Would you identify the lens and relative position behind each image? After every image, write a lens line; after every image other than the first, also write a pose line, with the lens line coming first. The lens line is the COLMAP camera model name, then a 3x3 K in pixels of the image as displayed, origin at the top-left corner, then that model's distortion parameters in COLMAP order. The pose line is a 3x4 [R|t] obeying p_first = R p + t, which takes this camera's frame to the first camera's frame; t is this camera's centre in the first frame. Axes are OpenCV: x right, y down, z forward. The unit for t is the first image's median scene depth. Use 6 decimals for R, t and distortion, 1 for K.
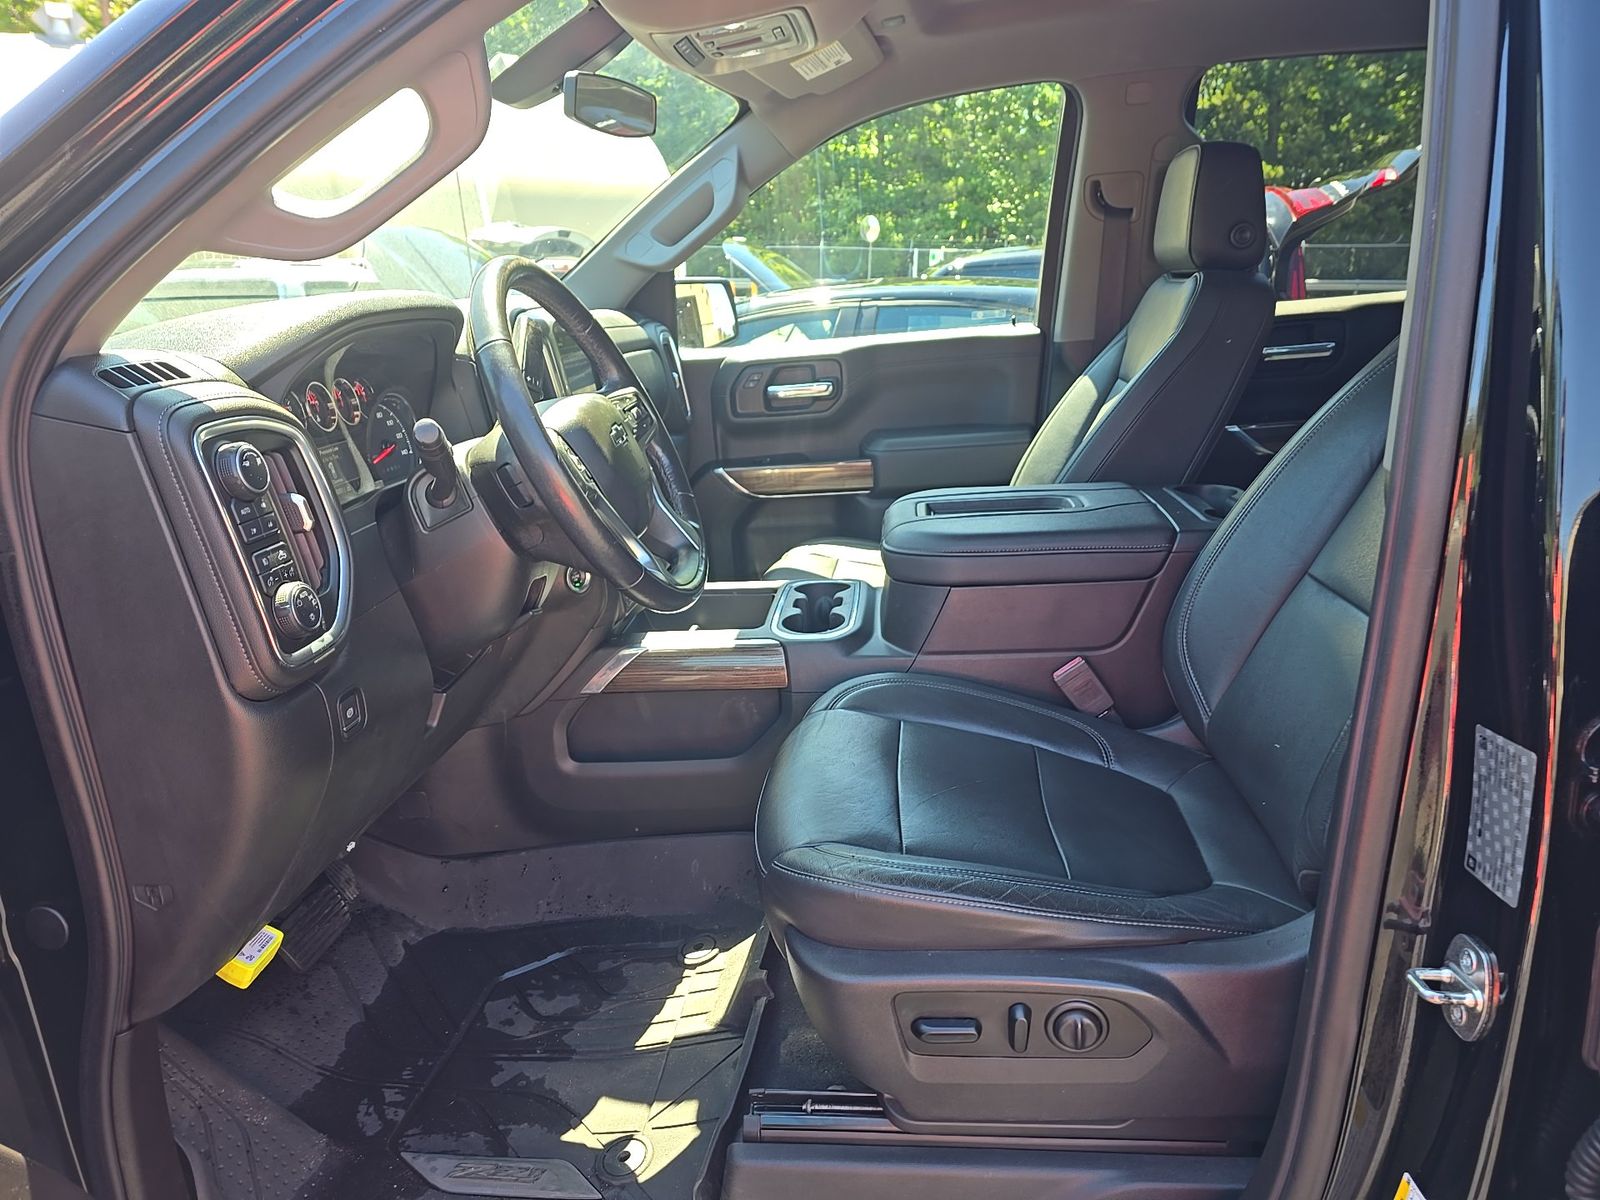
lens RADIAL K [[1100.6, 0, 800.0], [0, 1100.6, 600.0], [0, 0, 1]] dist [0.064148, -0.051688]
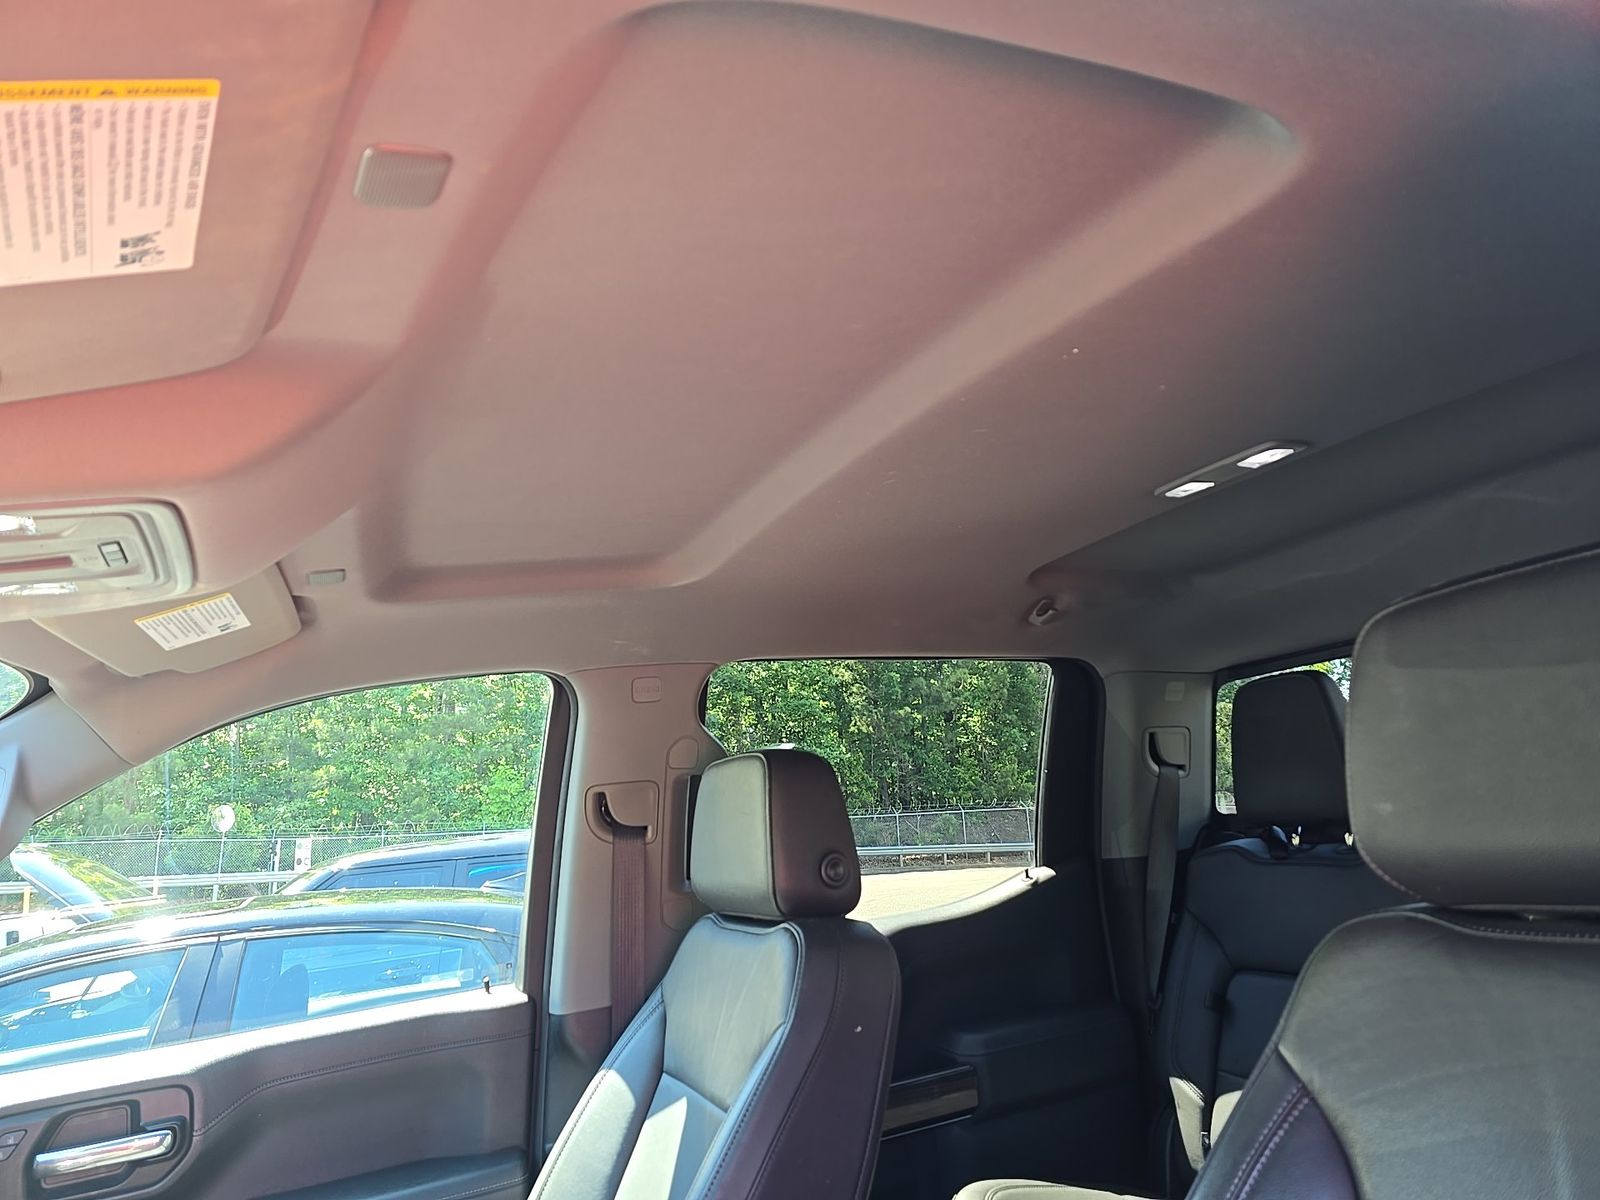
lens RADIAL K [[1100.6, 0, 800.0], [0, 1100.6, 600.0], [0, 0, 1]] dist [0.064148, -0.051688]
pose [[0.862847, 0.075998, 0.499719, -0.001337], [0.178067, 0.879553, -0.441224, -0.124441], [-0.473062, 0.469692, 0.745387, 0.287236]]
